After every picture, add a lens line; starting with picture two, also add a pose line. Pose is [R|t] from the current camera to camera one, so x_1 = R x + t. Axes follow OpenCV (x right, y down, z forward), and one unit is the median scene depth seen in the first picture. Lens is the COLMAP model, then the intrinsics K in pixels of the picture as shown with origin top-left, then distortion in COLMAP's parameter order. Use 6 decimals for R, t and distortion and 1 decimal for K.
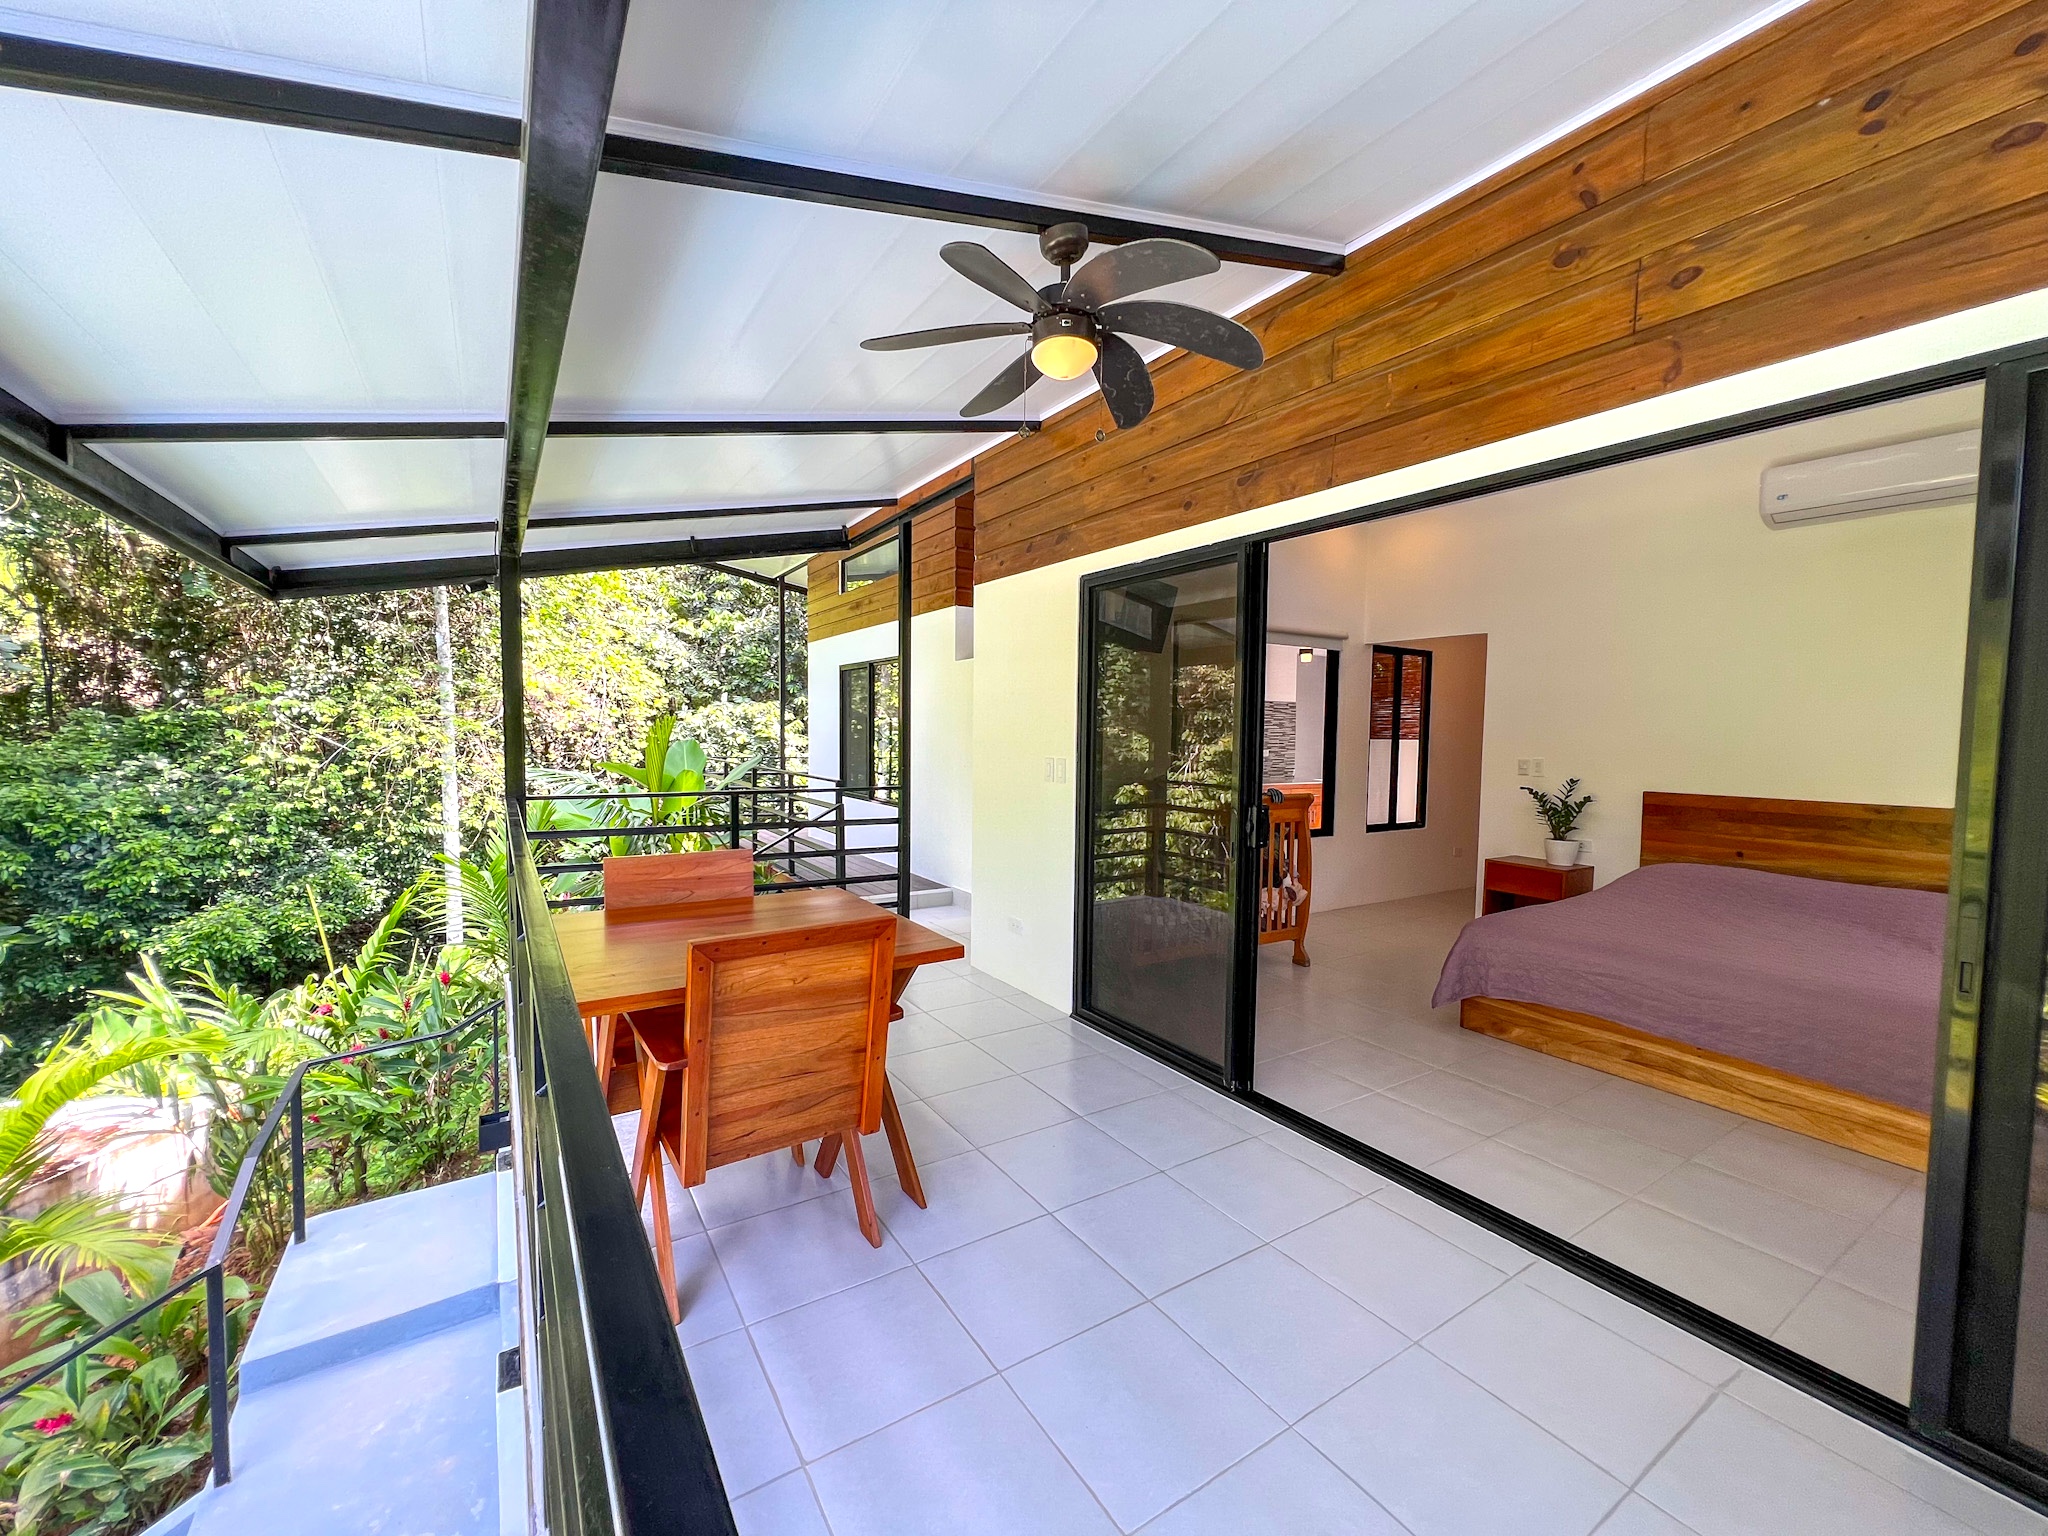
lens RADIAL K [[823.2, 0, 1024.0], [0, 823.2, 768.0], [0, 0, 1]] dist [0.000471, -0.000069]
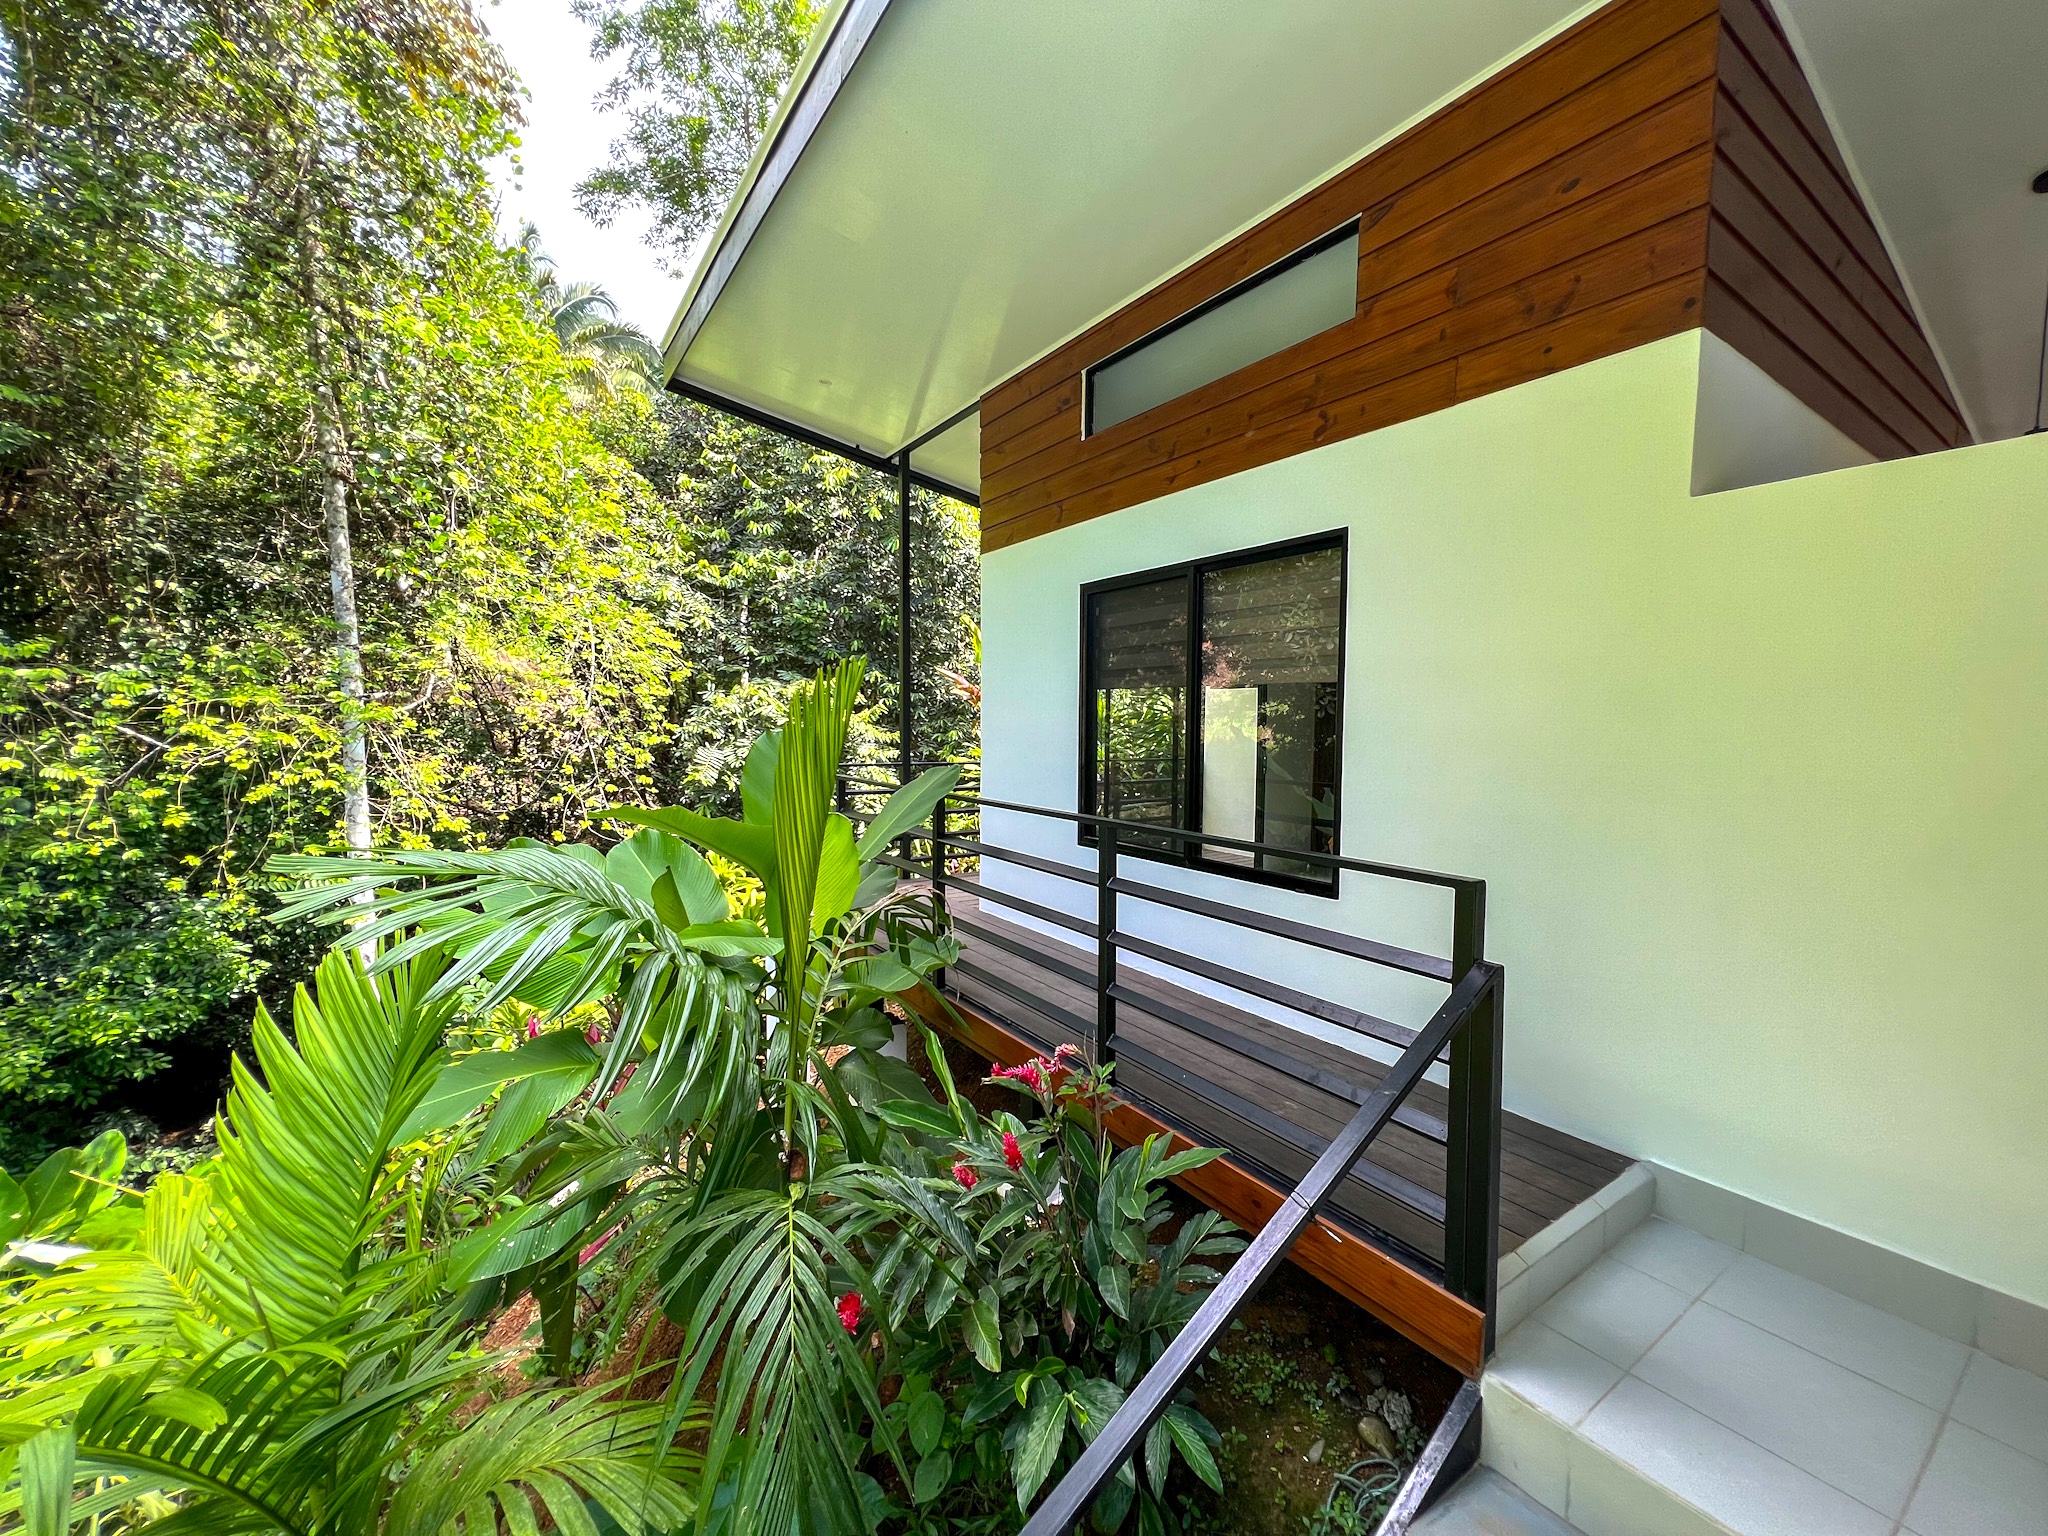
lens RADIAL K [[823.2, 0, 1024.0], [0, 823.2, 768.0], [0, 0, 1]] dist [0.000471, -0.000069]
pose [[0.999765, -0.006537, 0.020648, -0.219752], [0.006303, 0.999916, 0.011362, -0.015086], [-0.020721, -0.011229, 0.999722, 0.407870]]
